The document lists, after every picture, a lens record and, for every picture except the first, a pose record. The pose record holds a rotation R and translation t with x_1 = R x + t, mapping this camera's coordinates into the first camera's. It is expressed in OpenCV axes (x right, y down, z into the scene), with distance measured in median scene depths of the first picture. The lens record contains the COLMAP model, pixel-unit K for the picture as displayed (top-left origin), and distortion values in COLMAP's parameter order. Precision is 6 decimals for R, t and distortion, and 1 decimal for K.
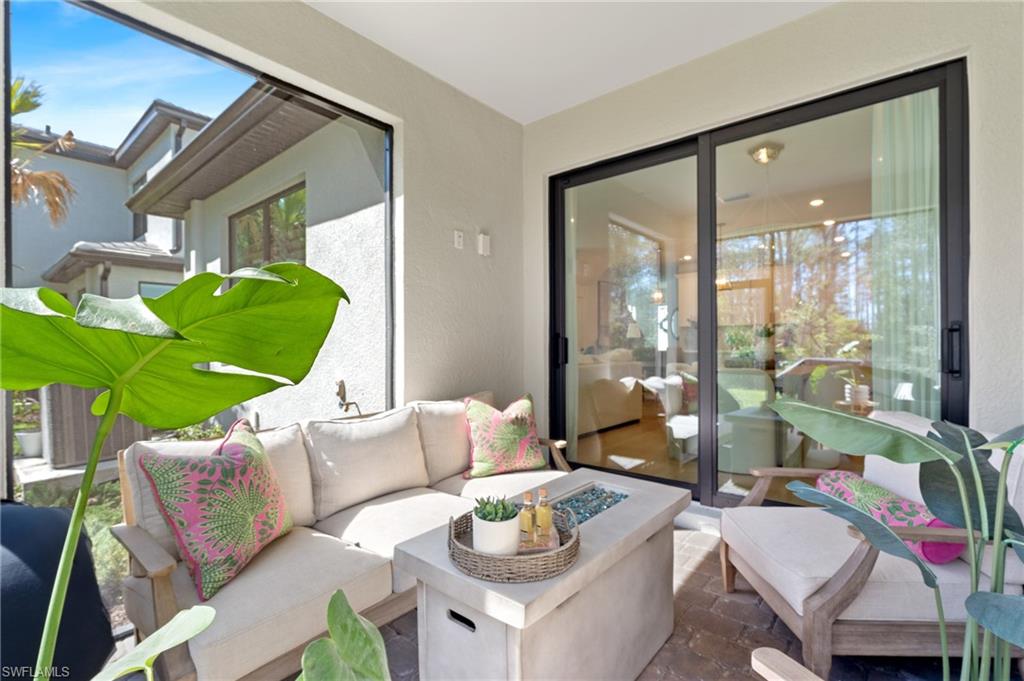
lens RADIAL K [[458.2, 0, 512.0], [0, 458.2, 340.5], [0, 0, 1]] dist [-0.003089, 0.000021]
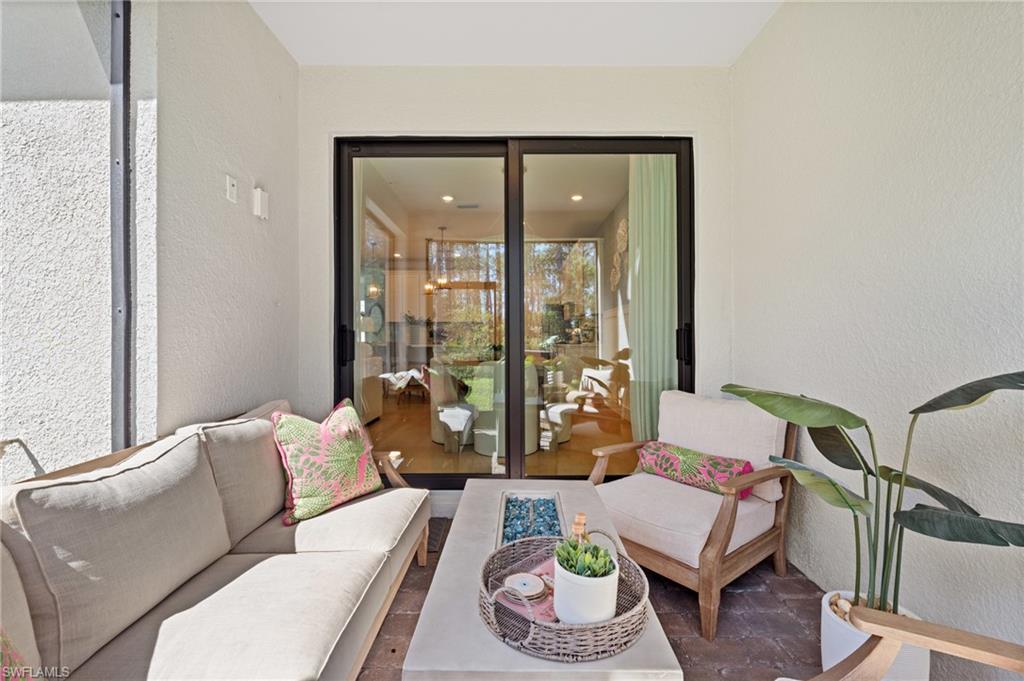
lens RADIAL K [[449.4, 0, 515.6], [0, 449.4, 335.8], [0, 0, 1]] dist [-0.001287, 0.000281]
pose [[0.772125, 0.009869, 0.635393, -0.259153], [-0.011532, 0.999932, -0.001517, 0.003041], [-0.635365, -0.006156, 0.772187, 0.220671]]
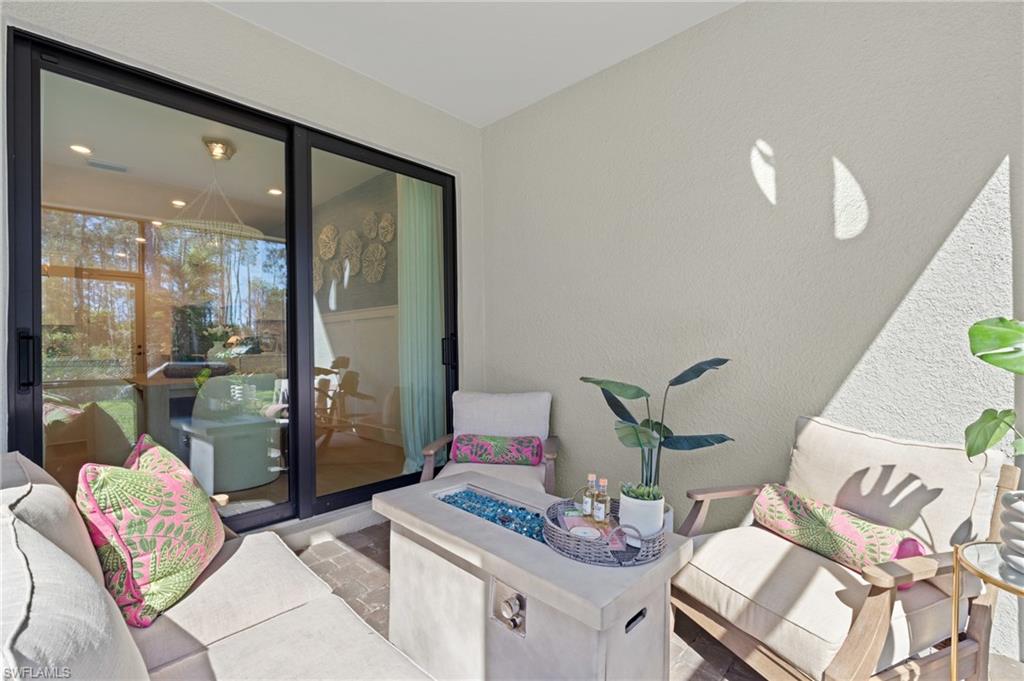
lens RADIAL K [[444.0, 0, 512.0], [0, 444.0, 340.5], [0, 0, 1]] dist [-0.000108, 0.000296]
pose [[0.092047, 0.017465, 0.995601, -0.508512], [-0.002995, 0.999847, -0.017262, 0.007201], [-0.995750, -0.001393, 0.092085, 0.539525]]
